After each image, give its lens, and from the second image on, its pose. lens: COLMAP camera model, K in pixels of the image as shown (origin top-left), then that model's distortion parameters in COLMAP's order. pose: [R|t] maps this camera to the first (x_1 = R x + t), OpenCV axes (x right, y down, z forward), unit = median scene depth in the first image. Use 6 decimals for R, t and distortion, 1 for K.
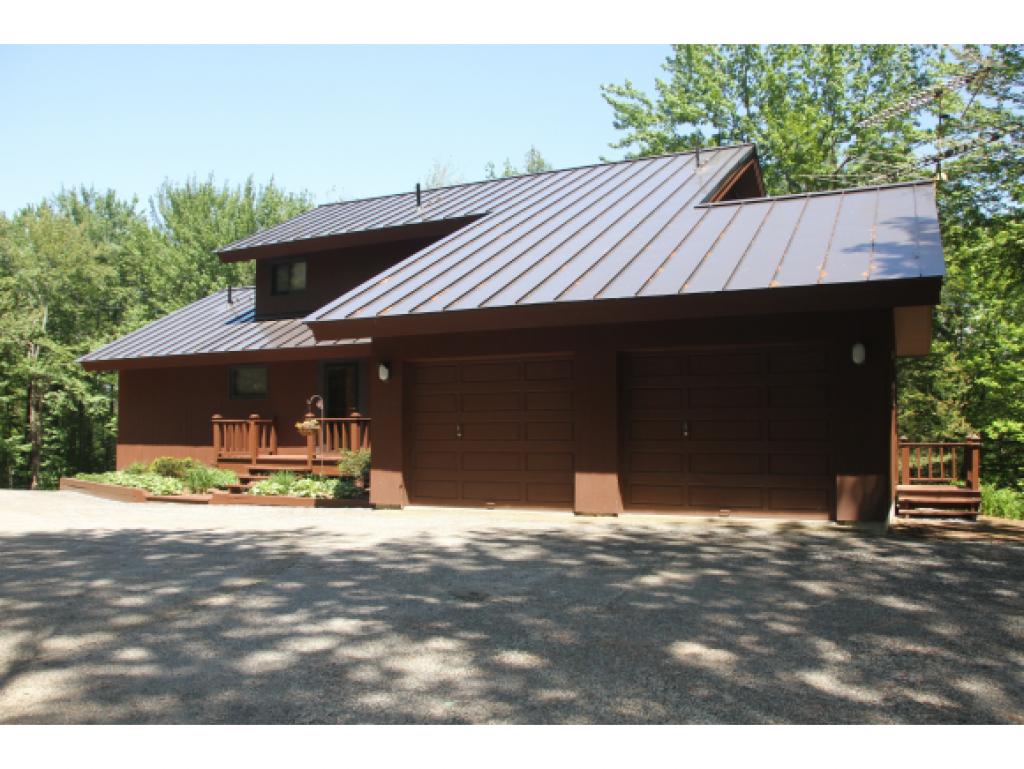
lens RADIAL K [[825.8, 0, 512.0], [0, 825.8, 384.5], [0, 0, 1]] dist [-0.064107, -0.000680]
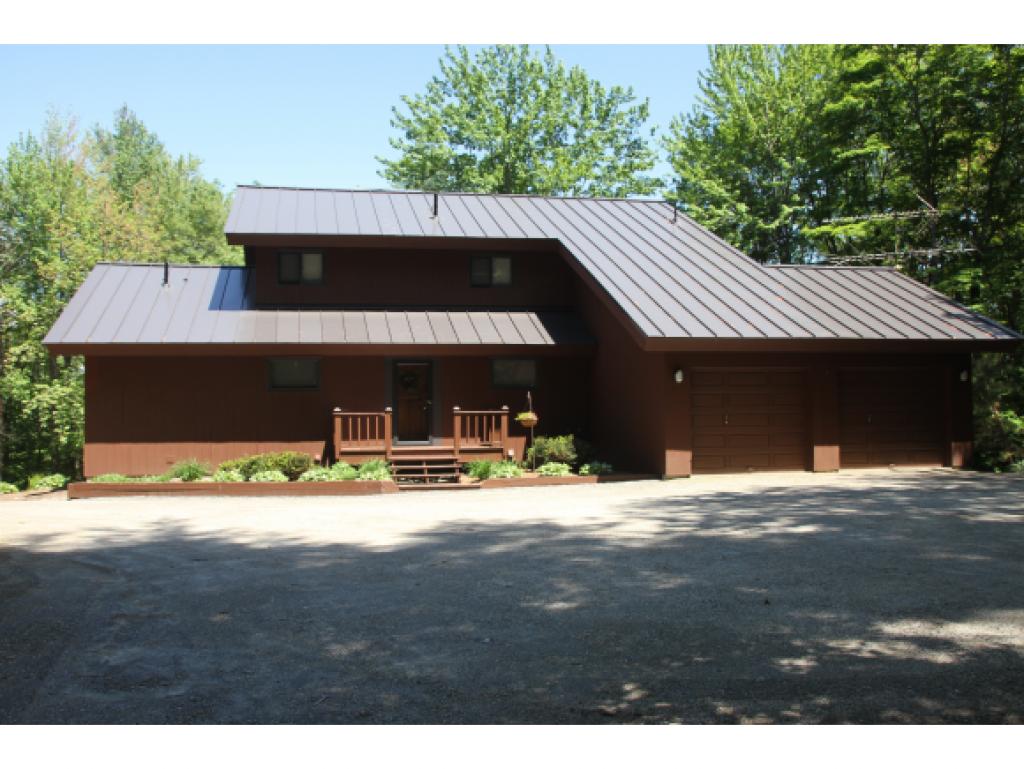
lens RADIAL K [[853.4, 0, 517.7], [0, 853.4, 384.1], [0, 0, 1]] dist [-0.007634, 0.004740]
pose [[0.807688, 0.016697, 0.589374, -0.847532], [-0.021290, 0.999773, 0.000852, 0.002866], [-0.589226, -0.013235, 0.807860, 0.042253]]
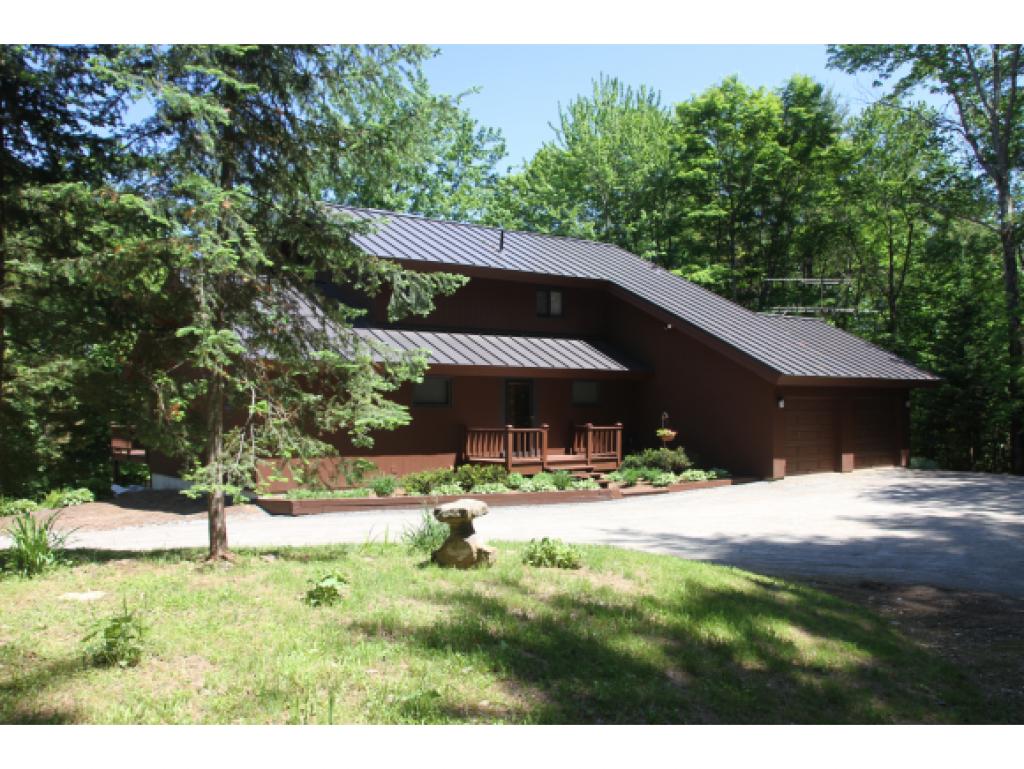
lens RADIAL K [[825.8, 0, 512.0], [0, 825.8, 384.5], [0, 0, 1]] dist [-0.064107, -0.000680]
pose [[0.507429, 0.030999, 0.861136, -1.408121], [-0.042111, 0.999051, -0.011150, -0.005393], [-0.860664, -0.030605, 0.508252, 0.455939]]
